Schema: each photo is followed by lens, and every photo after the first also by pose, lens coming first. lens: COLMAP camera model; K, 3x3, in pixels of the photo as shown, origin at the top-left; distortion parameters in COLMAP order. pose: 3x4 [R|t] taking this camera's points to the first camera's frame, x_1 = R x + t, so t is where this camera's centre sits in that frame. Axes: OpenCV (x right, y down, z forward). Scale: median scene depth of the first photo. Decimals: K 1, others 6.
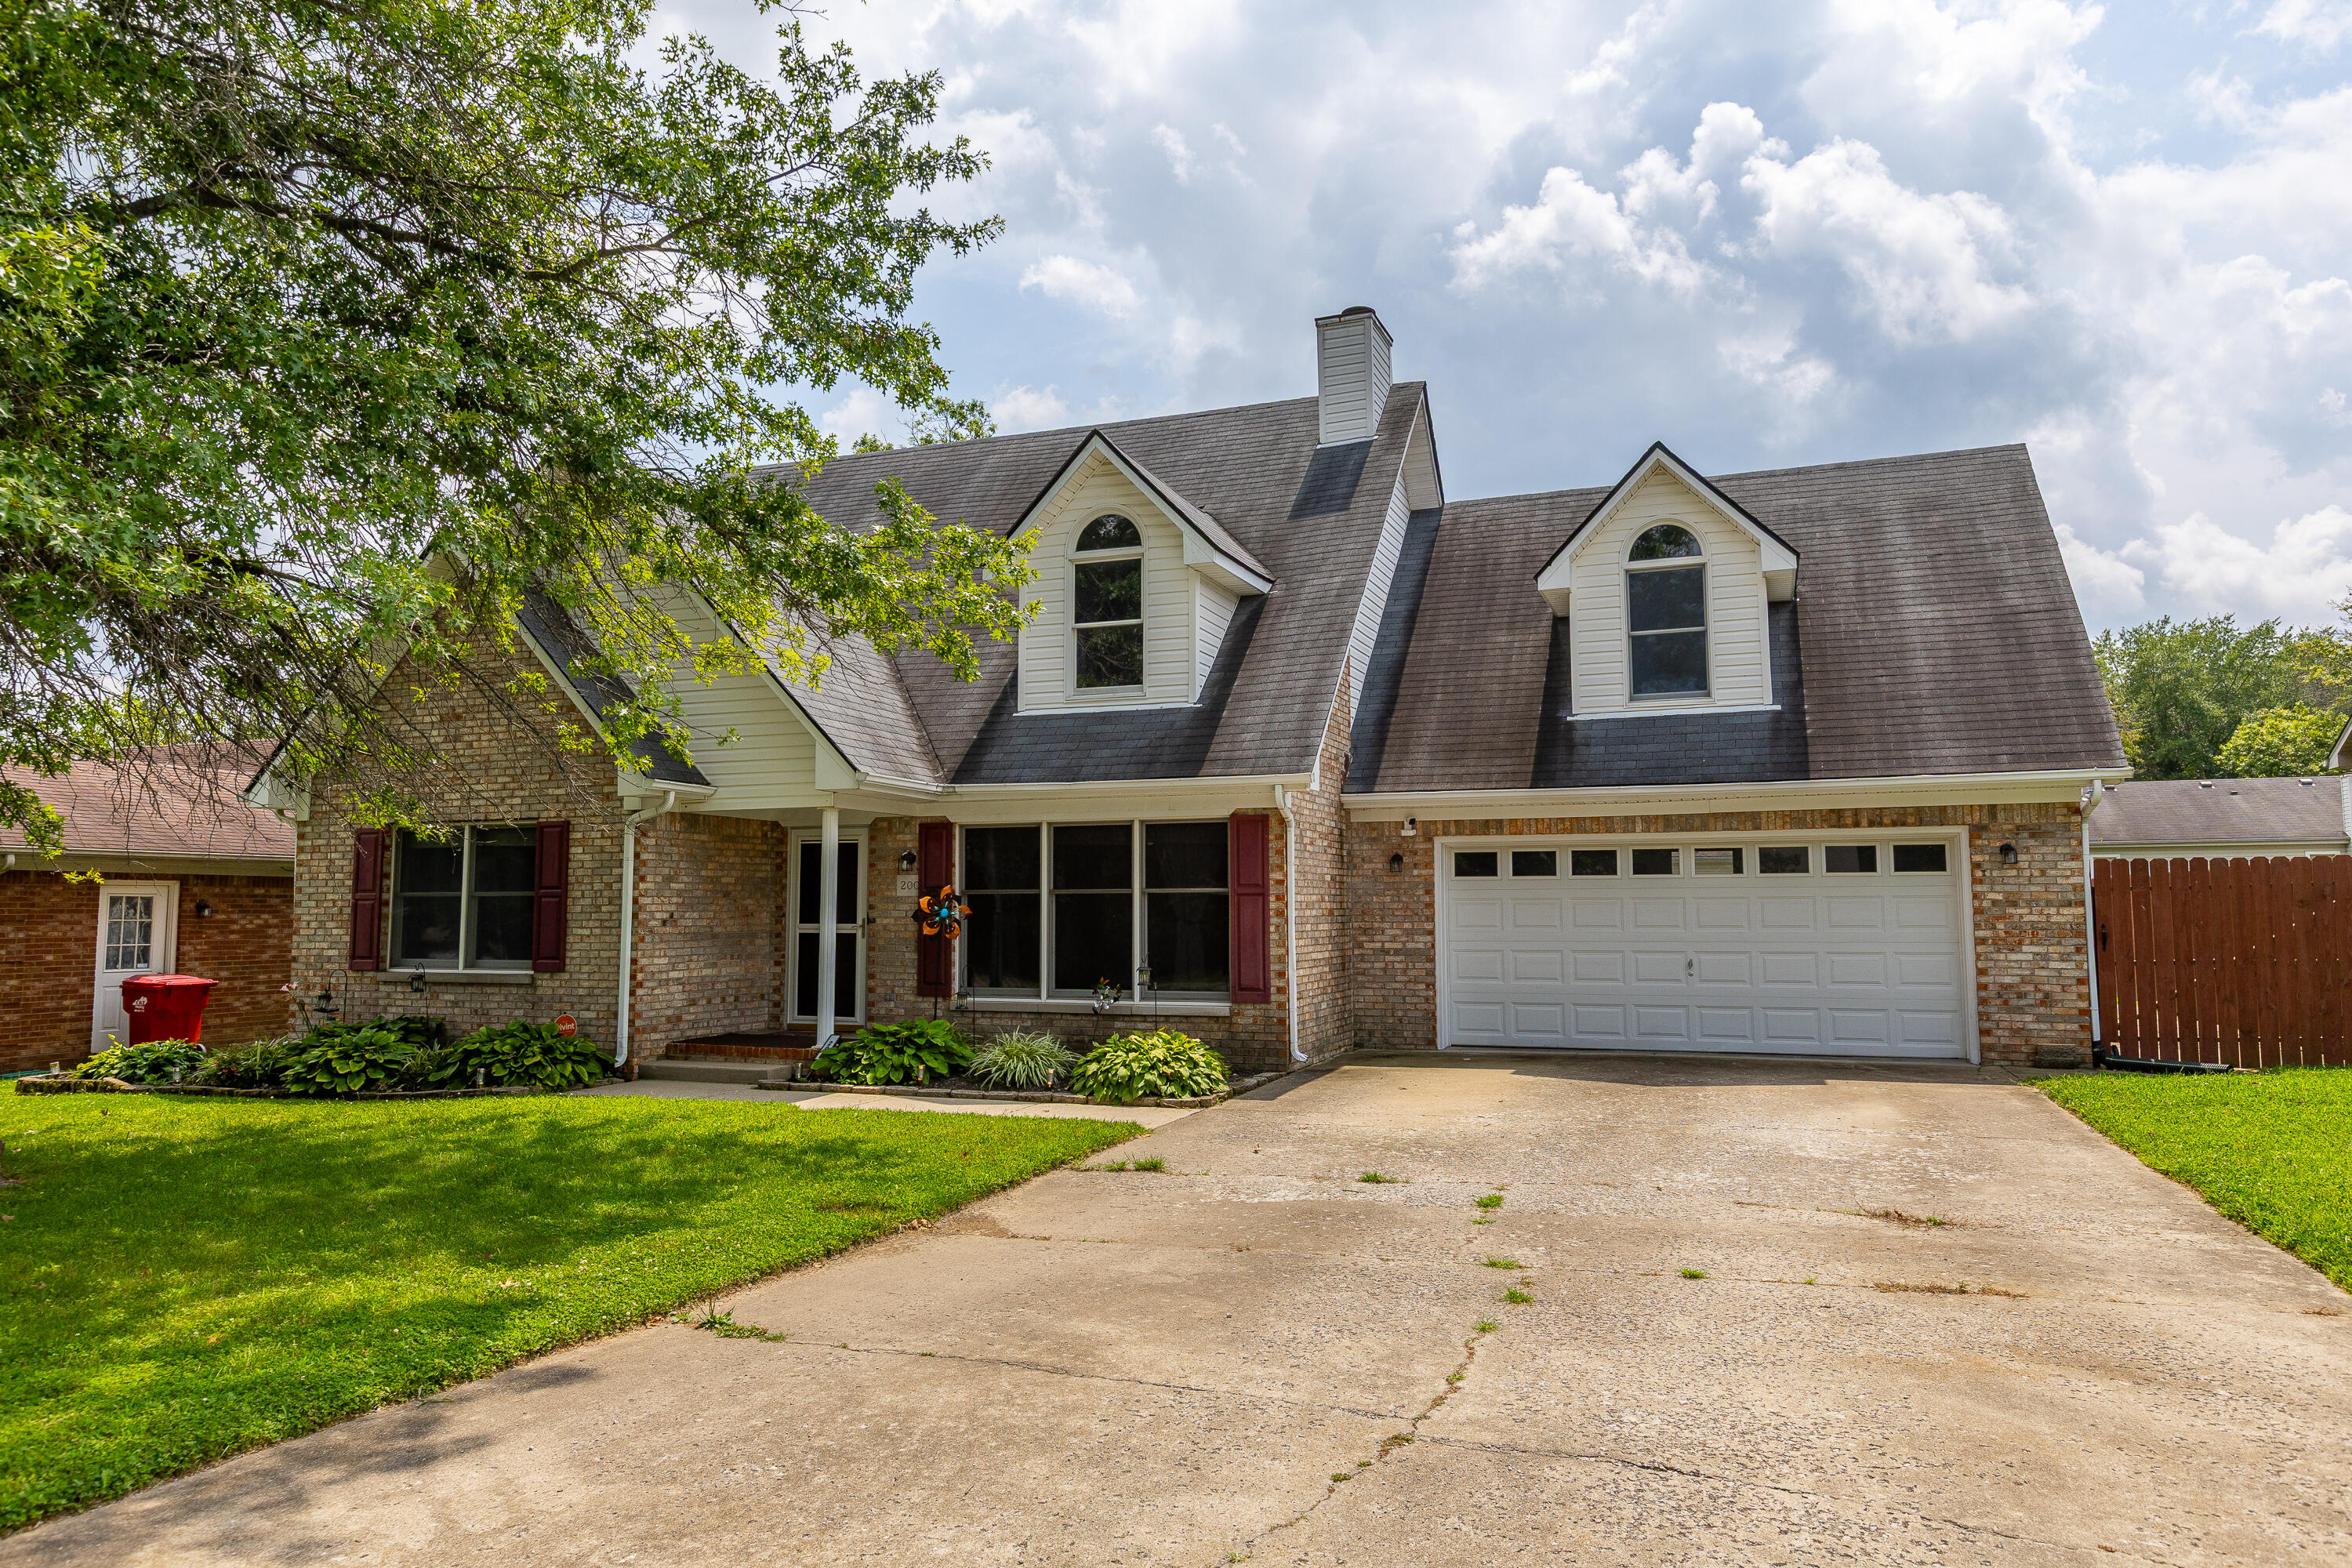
lens RADIAL K [[1490.1, 0, 1176.0], [0, 1490.1, 784.0], [0, 0, 1]] dist [0.009450, -0.012742]
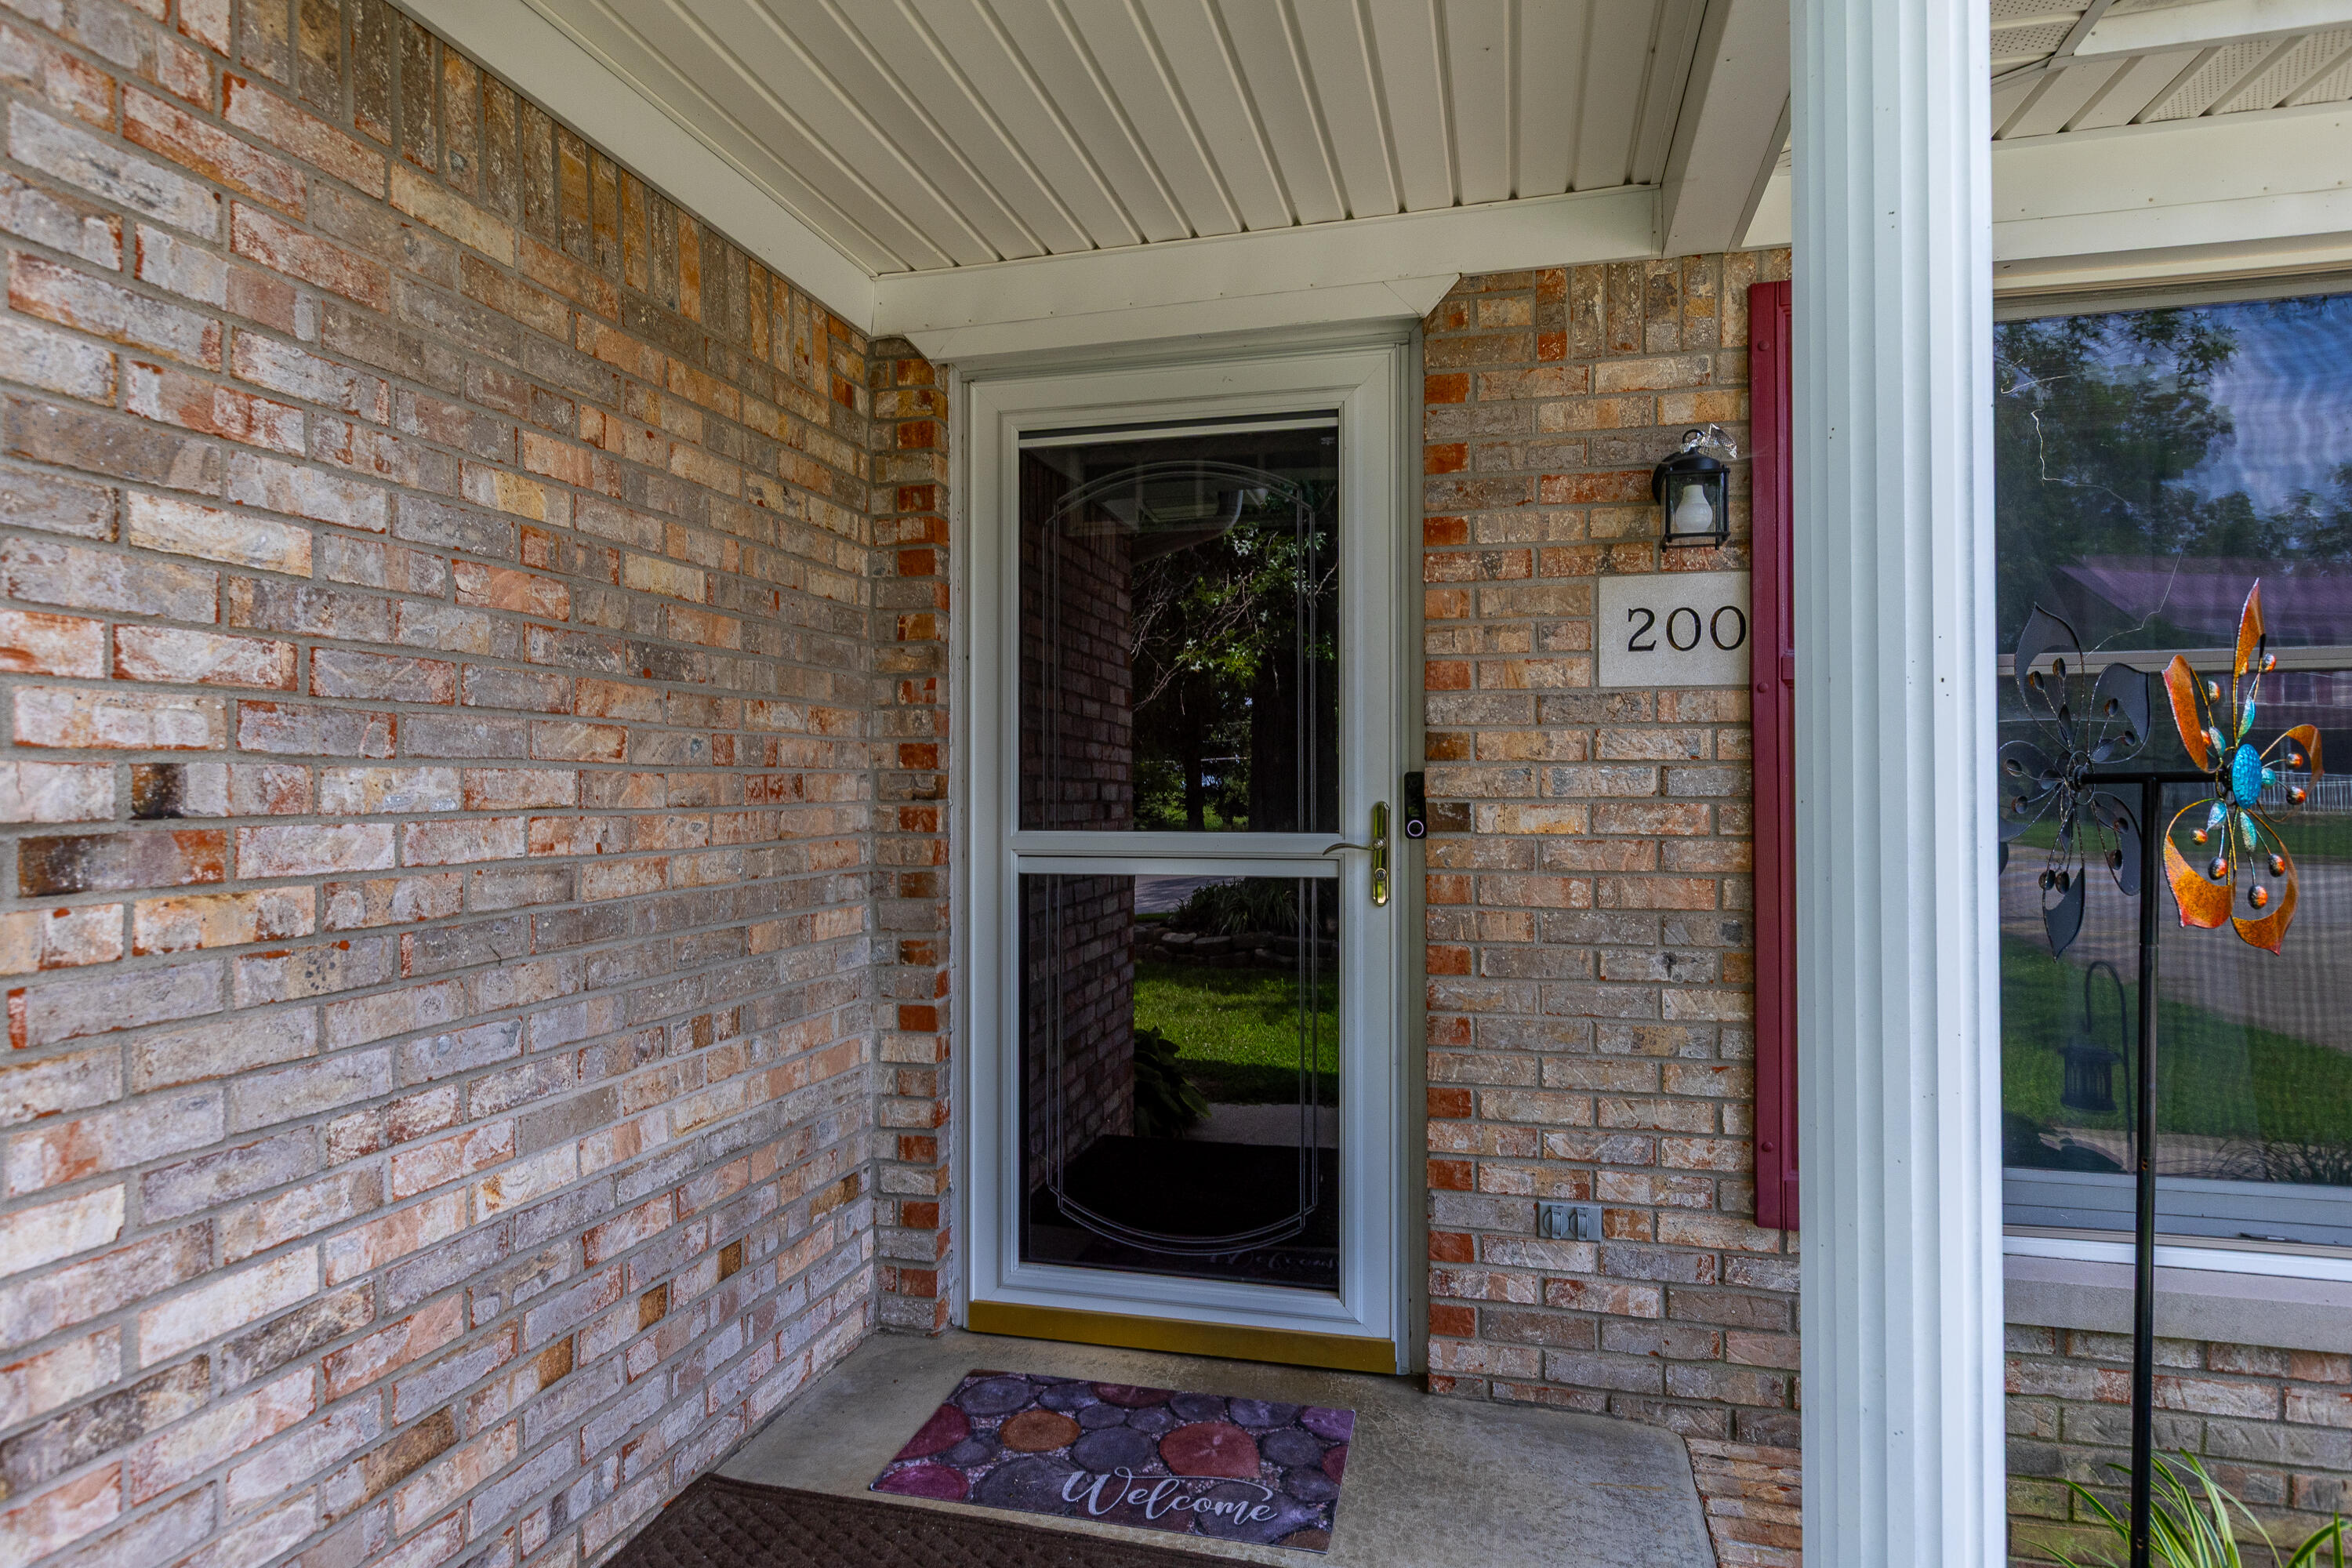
lens RADIAL K [[1301.2, 0, 1176.0], [0, 1301.2, 784.0], [0, 0, 1]] dist [-0.000516, -0.000081]
pose [[0.995088, -0.000334, 0.098995, -0.262071], [-0.007955, 0.996491, 0.083321, 0.075730], [-0.098675, -0.083699, 0.991594, 0.861501]]
